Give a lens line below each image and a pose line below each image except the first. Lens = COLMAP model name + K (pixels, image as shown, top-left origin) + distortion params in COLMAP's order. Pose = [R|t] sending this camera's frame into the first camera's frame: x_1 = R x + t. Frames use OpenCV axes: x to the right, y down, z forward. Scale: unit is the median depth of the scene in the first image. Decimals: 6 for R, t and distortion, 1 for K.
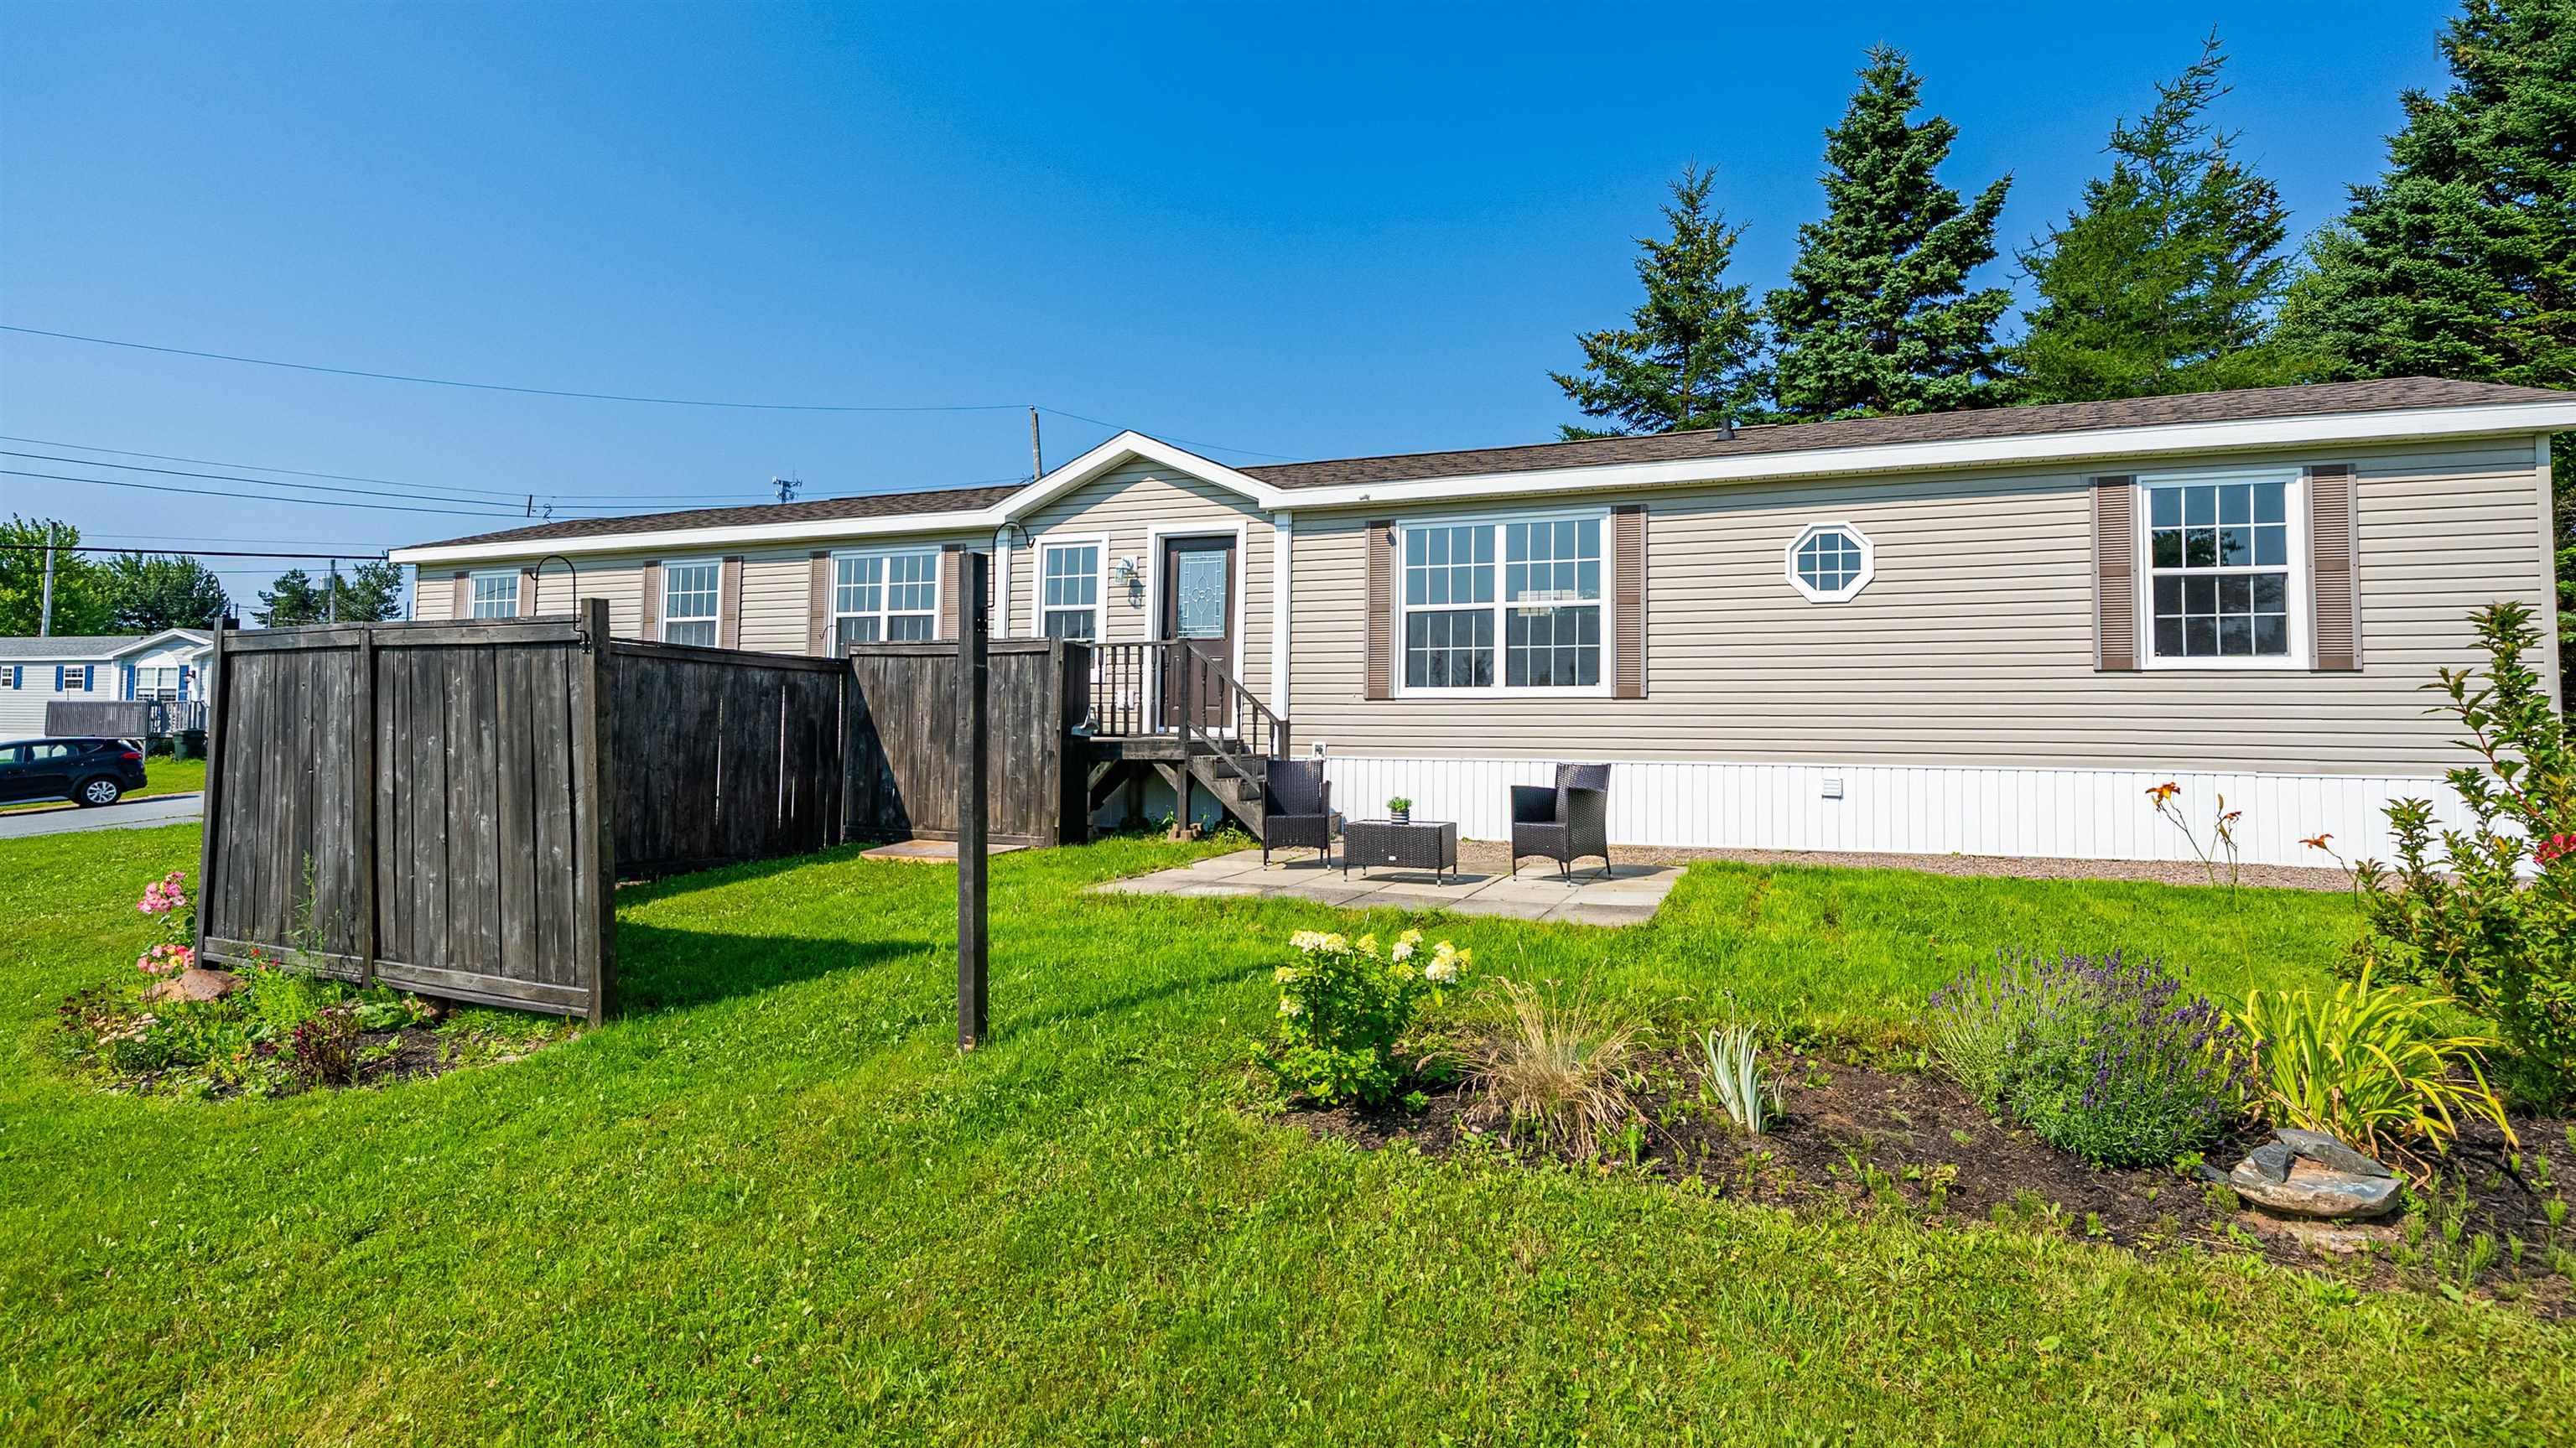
lens RADIAL K [[1223.8, 0, 1288.0], [0, 1223.8, 724.0], [0, 0, 1]] dist [0.018404, -0.000155]
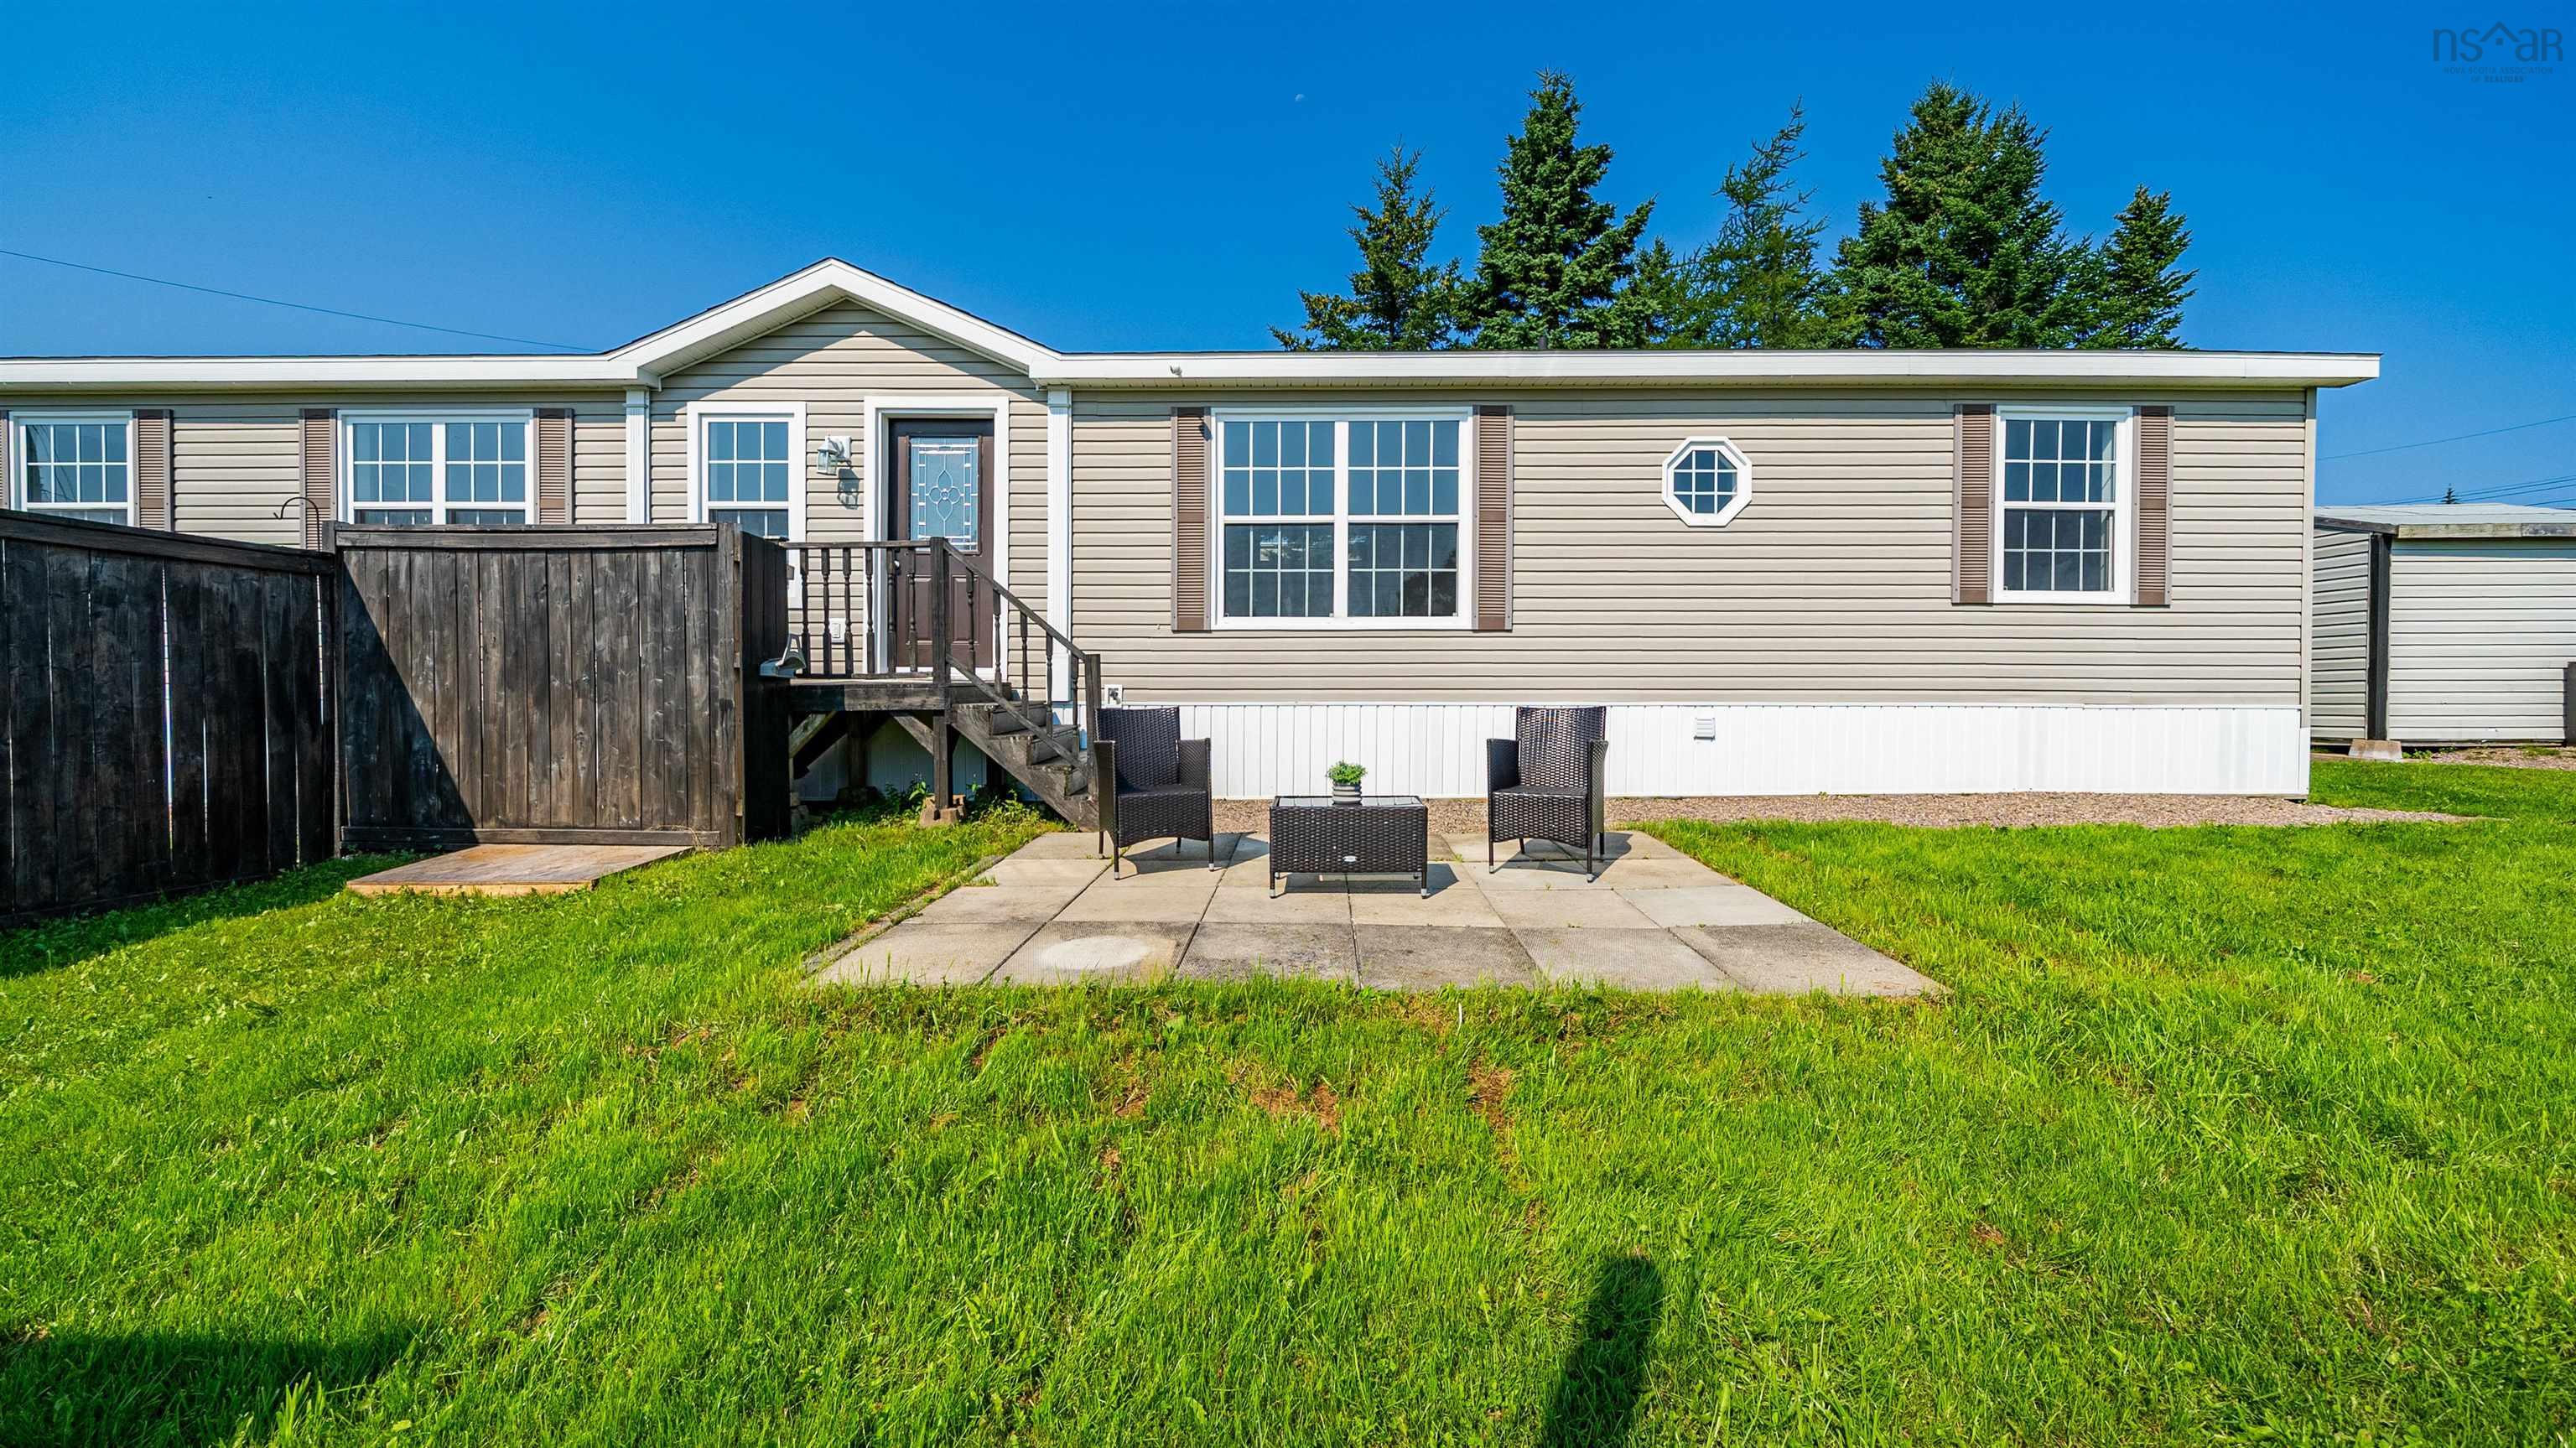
lens RADIAL K [[895.1, 0, 1288.0], [0, 895.1, 724.0], [0, 0, 1]] dist [-0.000369, -0.000138]
pose [[0.931670, -0.023255, 0.362561, -0.084568], [0.004243, 0.998578, 0.053145, 0.010279], [-0.363281, -0.047975, 0.930443, 0.431614]]
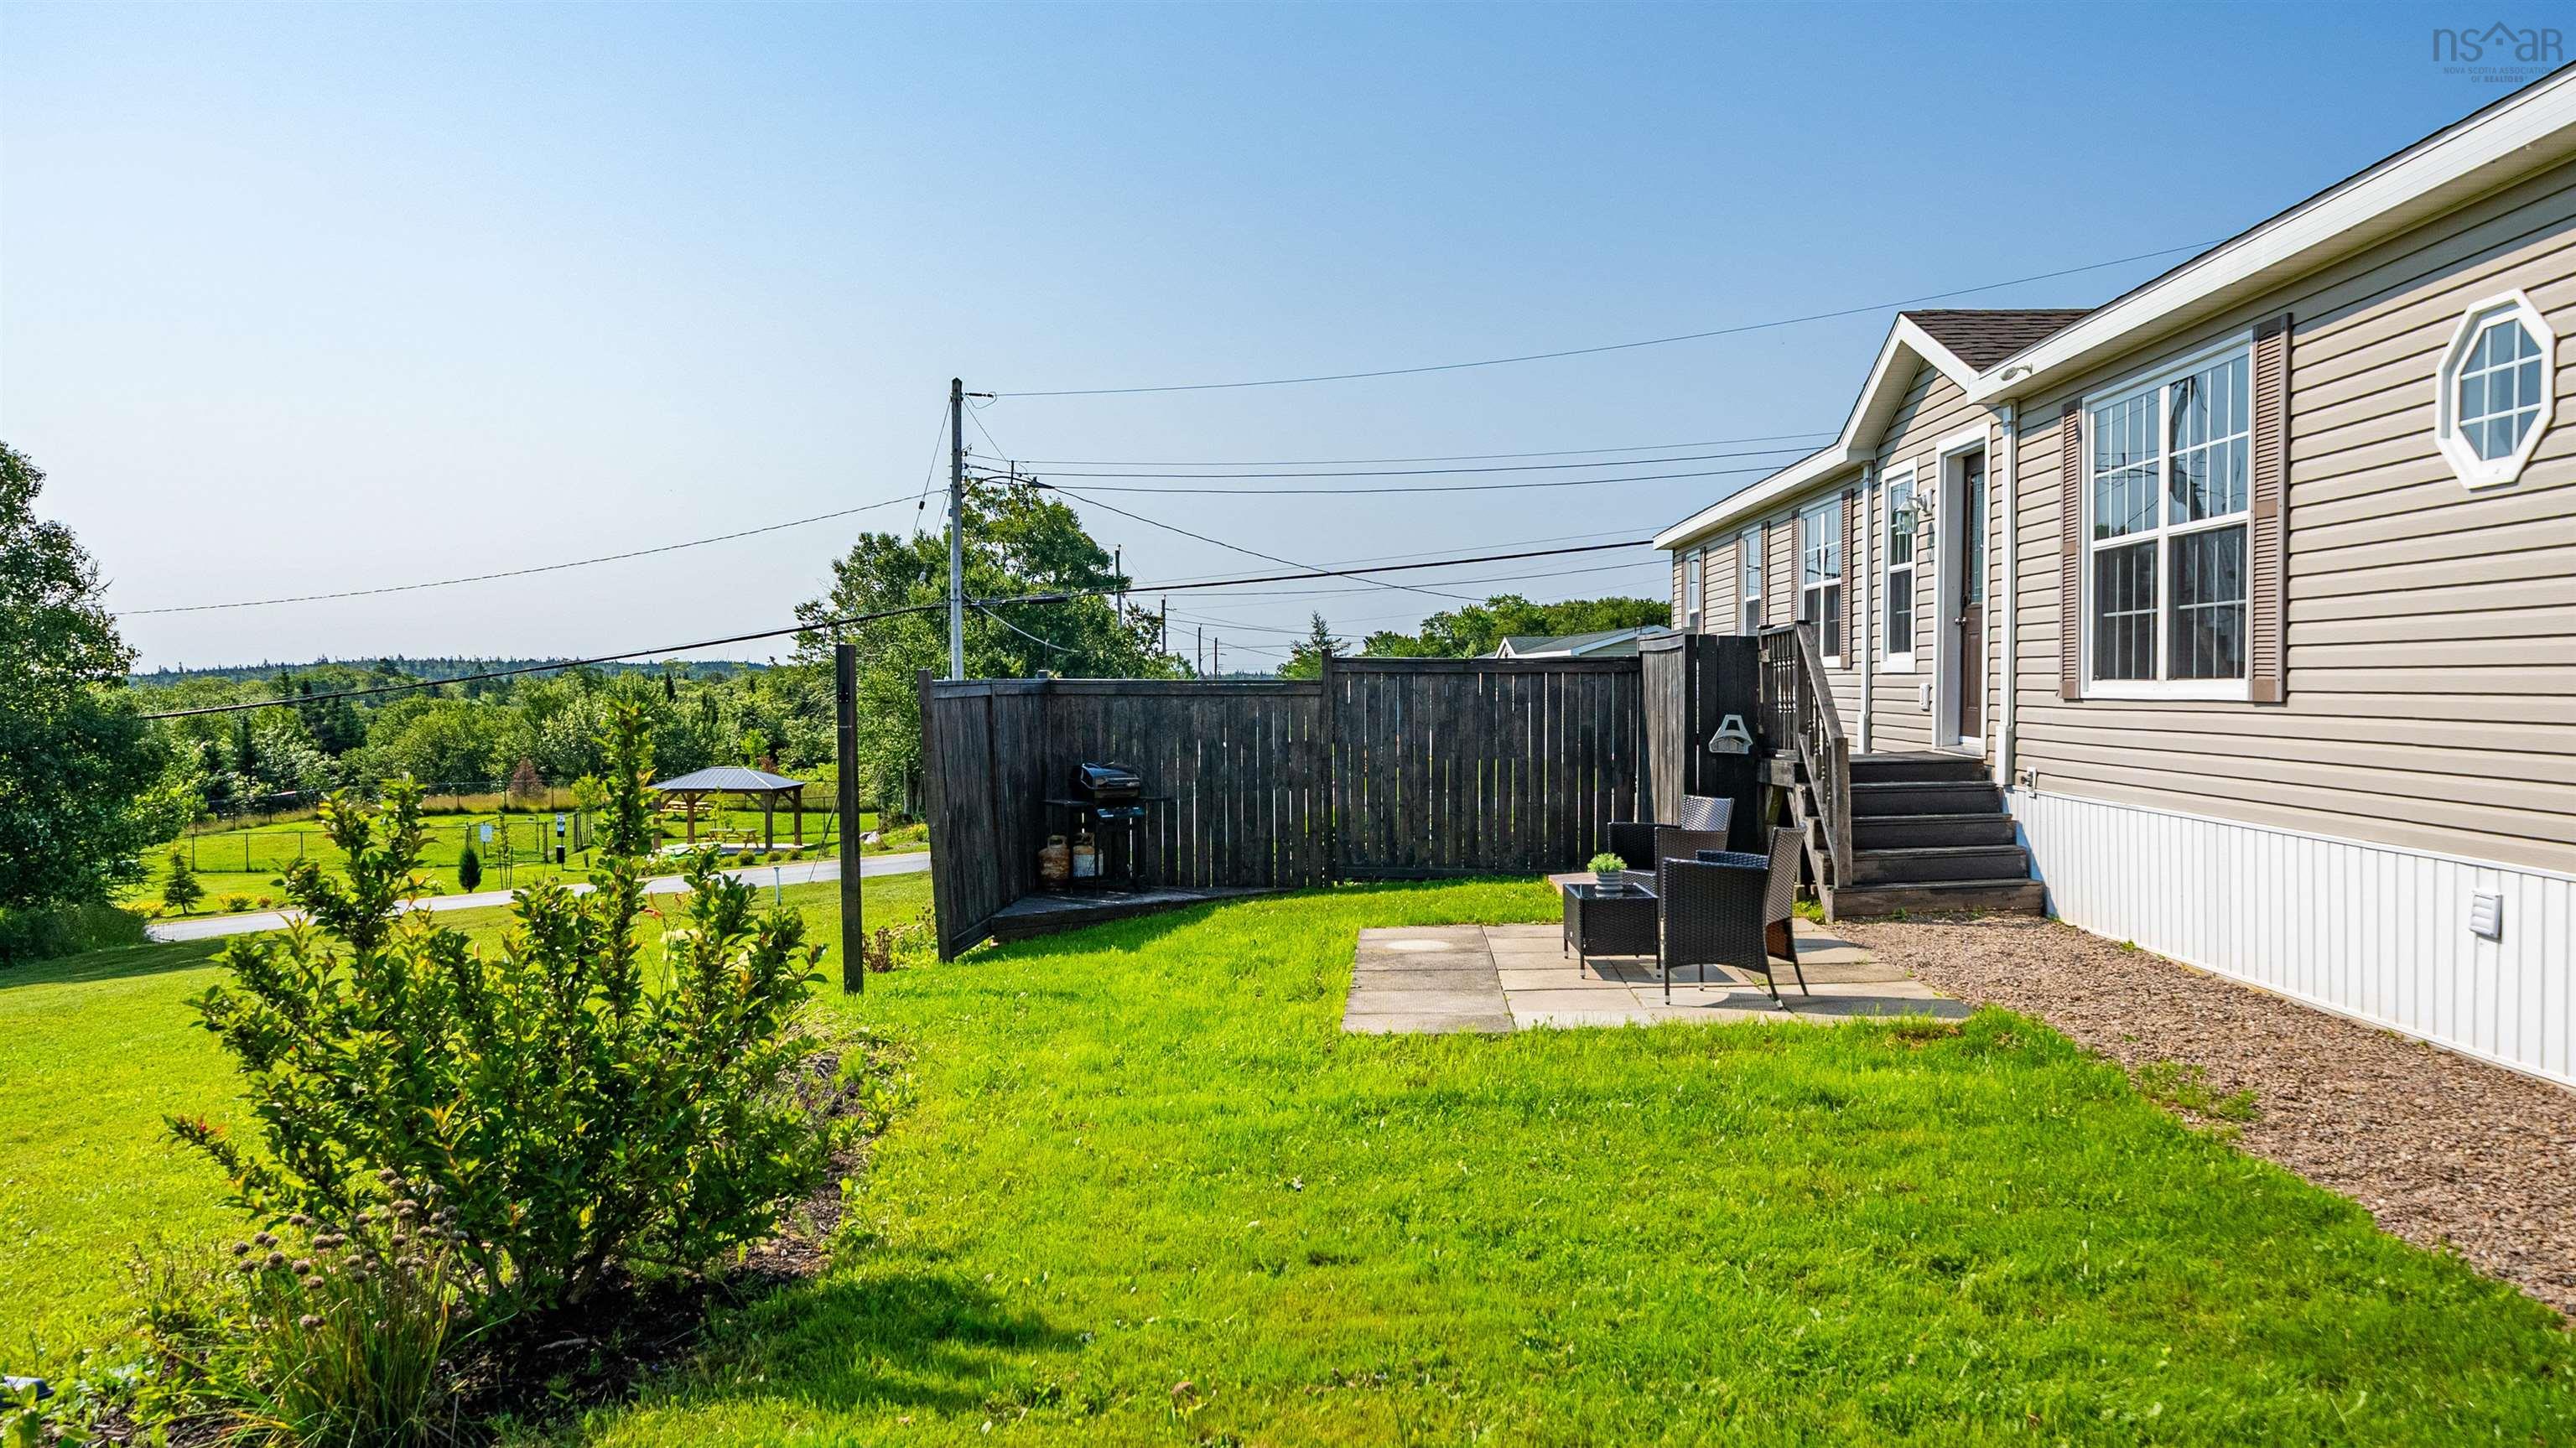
lens RADIAL K [[1777.8, 0, 1288.0], [0, 1777.8, 724.0], [0, 0, 1]] dist [-0.000469, 0.000155]
pose [[0.343016, 0.006865, -0.939305, 0.781274], [0.019279, 0.999711, 0.014347, -0.029591], [0.939132, -0.023030, 0.342784, 0.348853]]
